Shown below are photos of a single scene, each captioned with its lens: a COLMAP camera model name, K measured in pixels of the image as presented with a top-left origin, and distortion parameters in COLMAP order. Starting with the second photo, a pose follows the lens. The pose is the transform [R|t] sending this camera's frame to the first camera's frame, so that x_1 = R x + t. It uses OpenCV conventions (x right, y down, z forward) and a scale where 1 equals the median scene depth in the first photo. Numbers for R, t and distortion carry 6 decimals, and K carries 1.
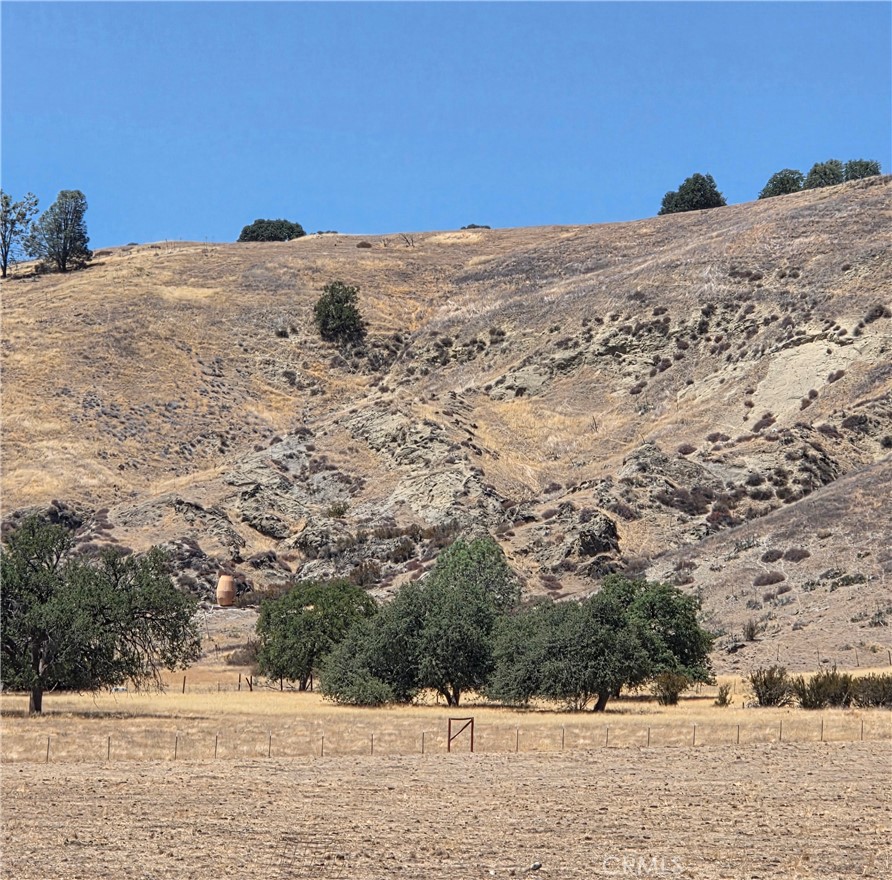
lens RADIAL K [[4010.0, 0, 446.0], [0, 4010.0, 440.0], [0, 0, 1]] dist [-0.516002, -7.245274]
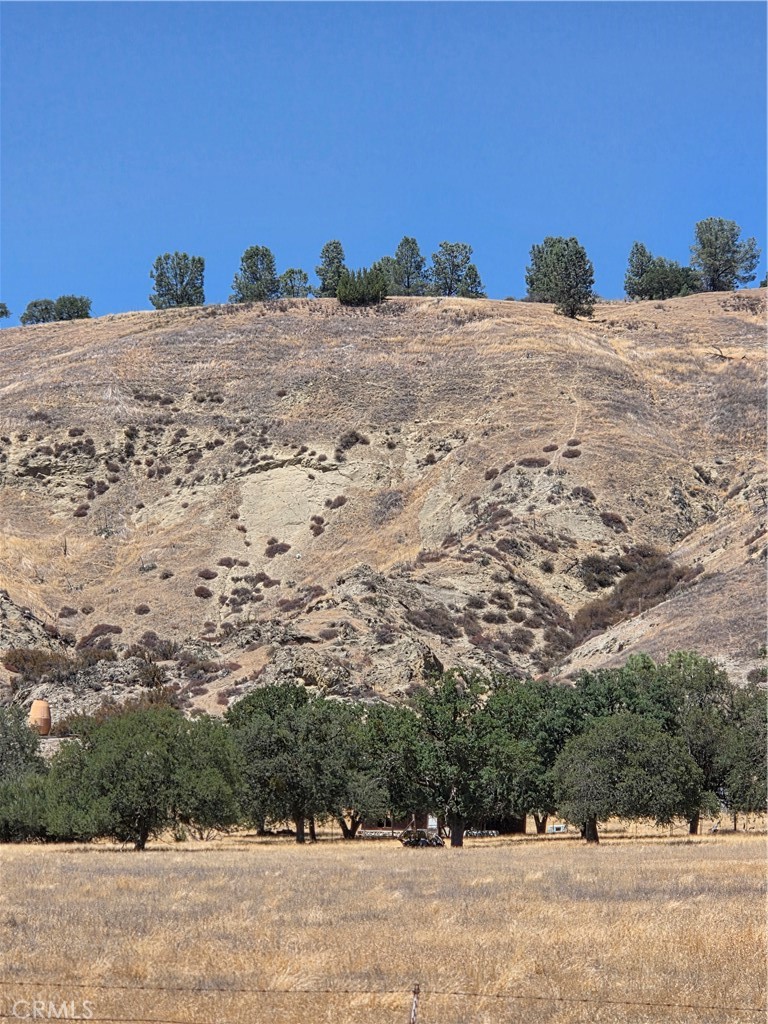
lens RADIAL K [[3396.2, 0, 384.0], [0, 3396.2, 512.0], [0, 0, 1]] dist [-0.868279, 15.337047]
pose [[0.871697, 0.028778, 0.489199, -0.282507], [-0.014068, 0.999332, -0.033719, 0.013472], [-0.489843, 0.022511, 0.871520, 0.260322]]
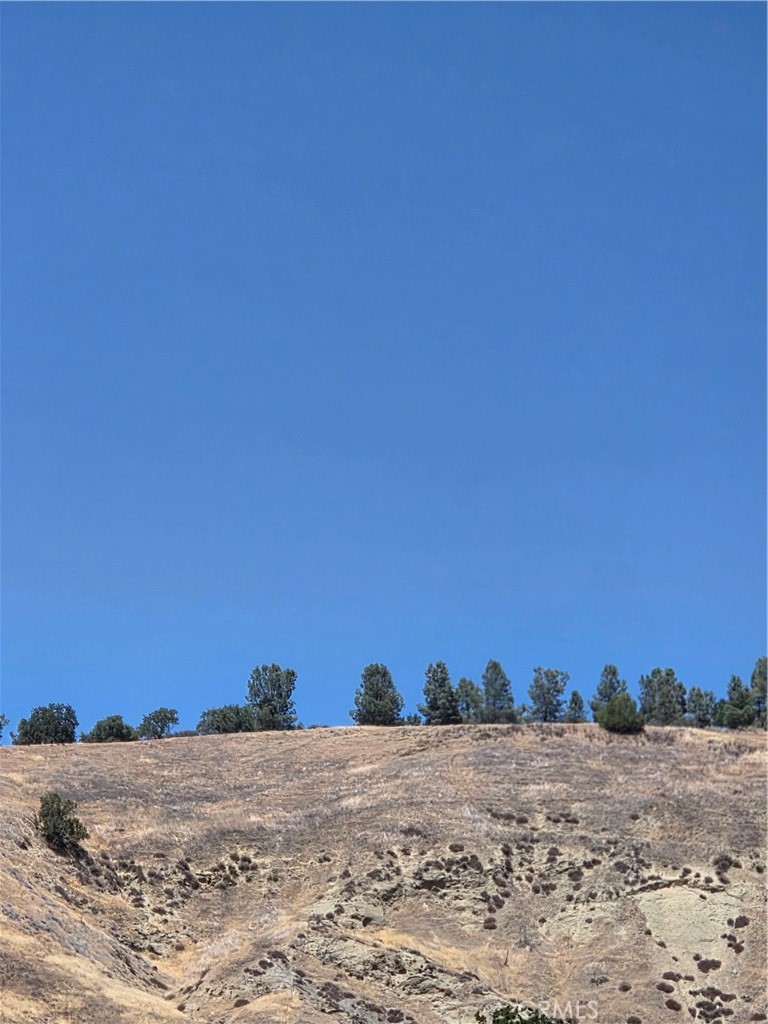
lens RADIAL K [[3396.2, 0, 384.0], [0, 3396.2, 512.0], [0, 0, 1]] dist [-0.868279, 15.337047]
pose [[0.699787, 0.129918, 0.702438, -0.576042], [-0.030987, 0.987918, -0.151849, 0.013973], [-0.713679, 0.084496, 0.695358, 0.420169]]
